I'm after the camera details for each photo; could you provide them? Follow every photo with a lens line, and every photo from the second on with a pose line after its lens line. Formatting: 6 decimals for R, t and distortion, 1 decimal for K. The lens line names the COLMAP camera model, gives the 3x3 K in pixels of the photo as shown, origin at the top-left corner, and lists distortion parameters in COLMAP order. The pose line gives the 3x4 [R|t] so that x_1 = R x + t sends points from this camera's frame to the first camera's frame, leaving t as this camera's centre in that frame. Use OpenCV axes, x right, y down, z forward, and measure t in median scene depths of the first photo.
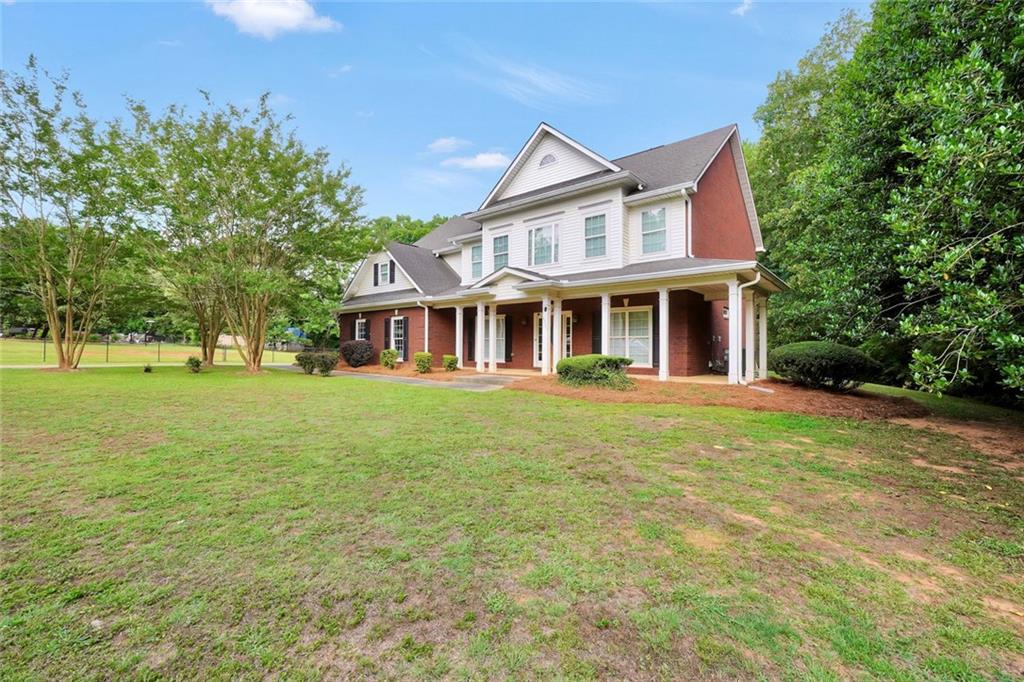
lens RADIAL K [[441.4, 0, 512.0], [0, 441.4, 341.0], [0, 0, 1]] dist [-0.001159, 0.000083]
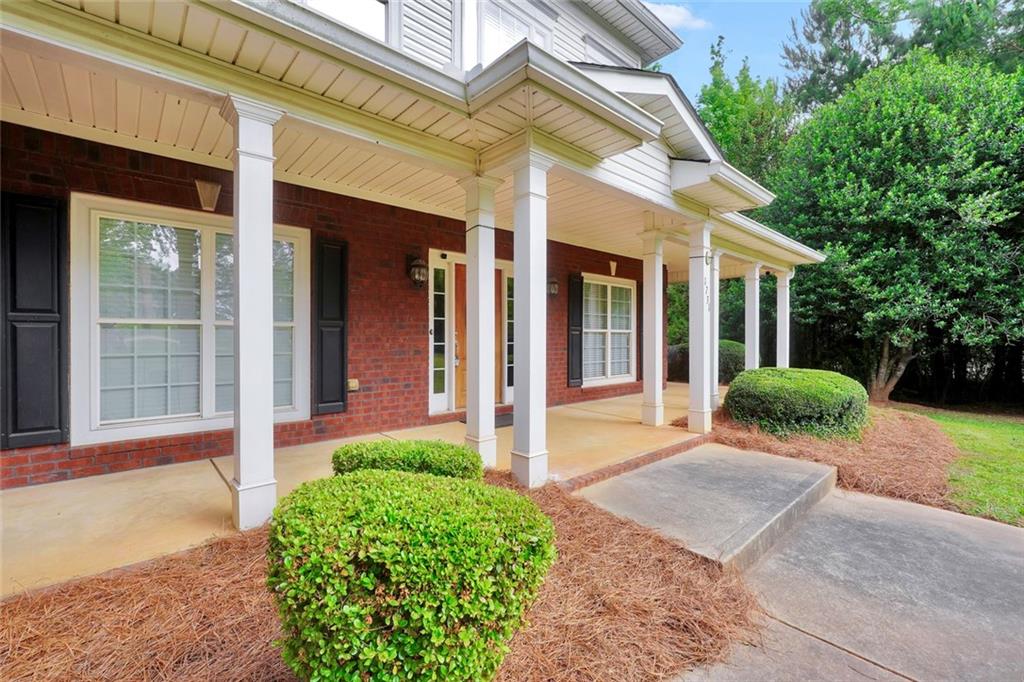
lens RADIAL K [[441.4, 0, 512.0], [0, 441.4, 341.0], [0, 0, 1]] dist [-0.001159, 0.000083]
pose [[0.143609, -0.012625, 0.989554, -0.275230], [-0.019251, 0.999694, 0.015548, -0.002416], [-0.989447, -0.021282, 0.143322, 0.938028]]
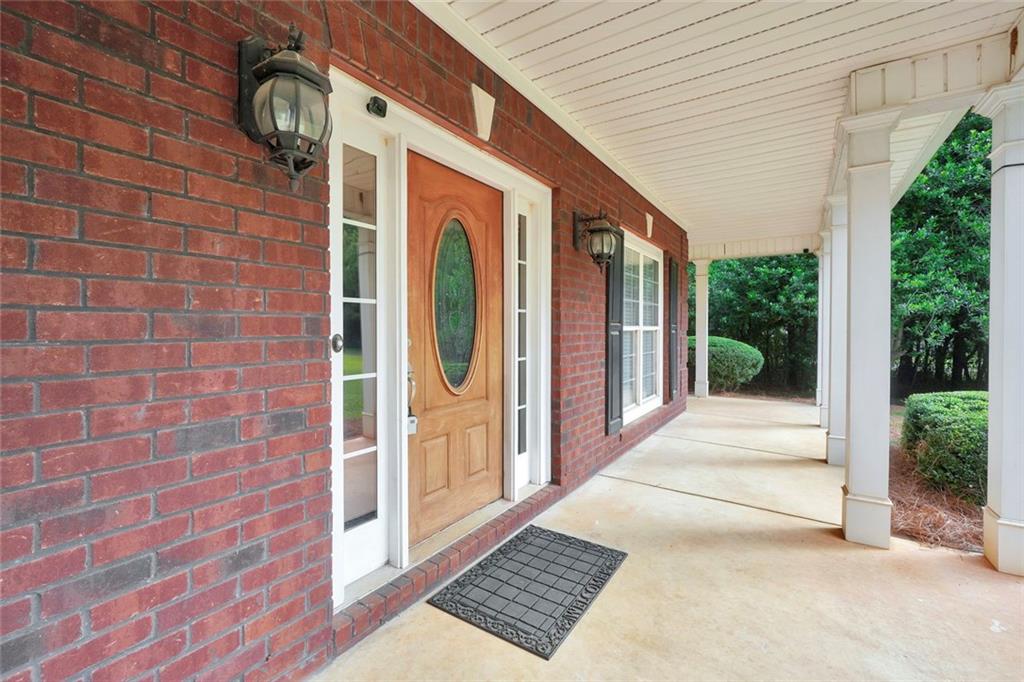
lens RADIAL K [[432.3, 0, 528.2], [0, 432.3, 334.3], [0, 0, 1]] dist [-0.009168, 0.000699]
pose [[-0.134156, -0.020021, 0.990758, -0.053097], [-0.020057, 0.999646, 0.017484, -0.007740], [-0.990757, -0.017526, -0.134510, 1.018168]]
